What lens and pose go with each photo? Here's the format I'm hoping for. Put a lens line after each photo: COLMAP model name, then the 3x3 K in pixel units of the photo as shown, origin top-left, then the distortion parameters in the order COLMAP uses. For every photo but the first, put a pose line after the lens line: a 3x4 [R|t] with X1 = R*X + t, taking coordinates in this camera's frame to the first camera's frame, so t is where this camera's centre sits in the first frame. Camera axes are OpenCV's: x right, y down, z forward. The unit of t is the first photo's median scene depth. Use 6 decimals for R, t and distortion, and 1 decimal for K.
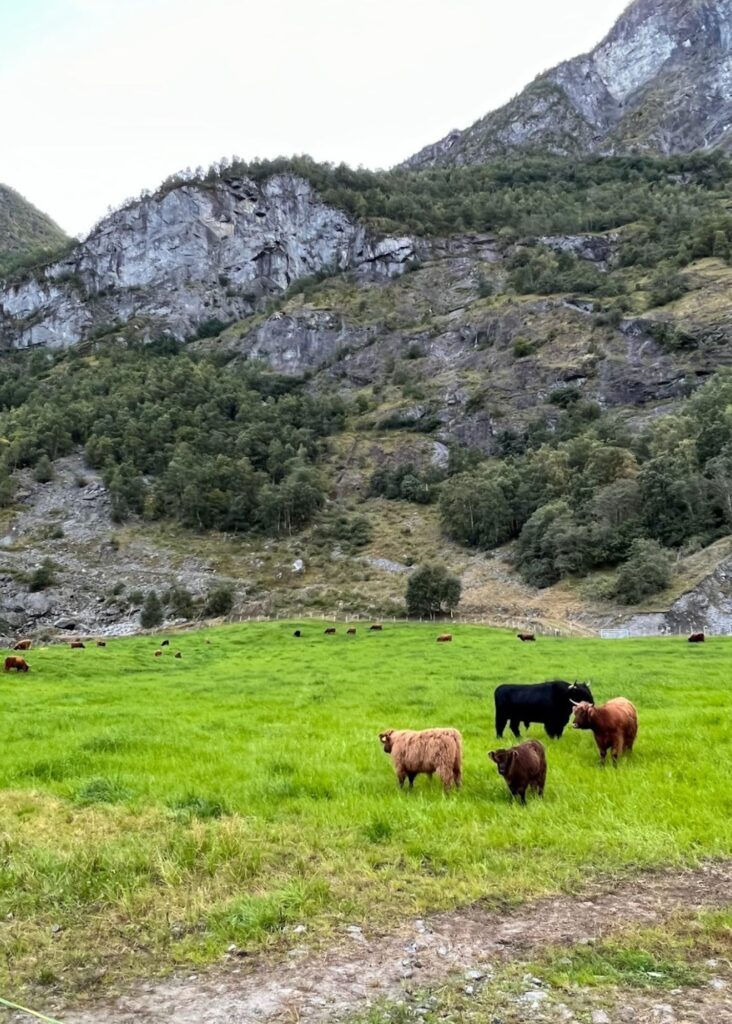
lens RADIAL K [[732.1, 0, 366.0], [0, 732.1, 512.0], [0, 0, 1]] dist [0.060459, -0.076267]
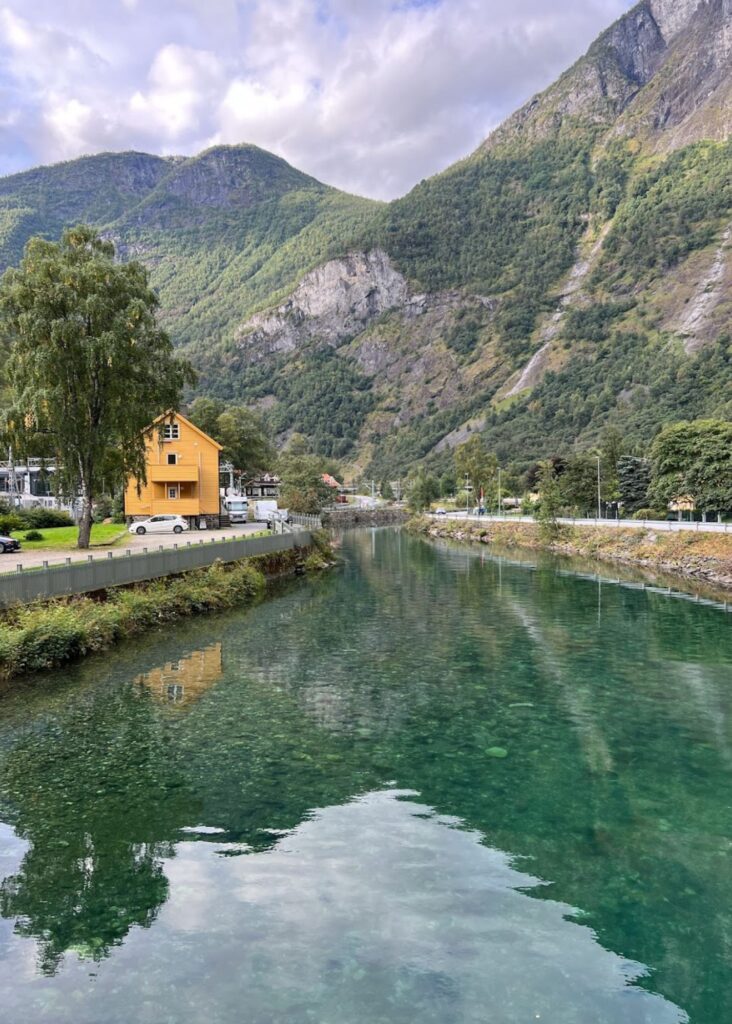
lens RADIAL K [[732.1, 0, 366.0], [0, 732.1, 512.0], [0, 0, 1]] dist [0.060459, -0.076267]
pose [[0.937424, -0.007053, -0.348119, 0.583644], [0.097332, 0.965246, 0.242541, -0.264230], [0.334310, -0.261247, 0.905531, -1.077935]]
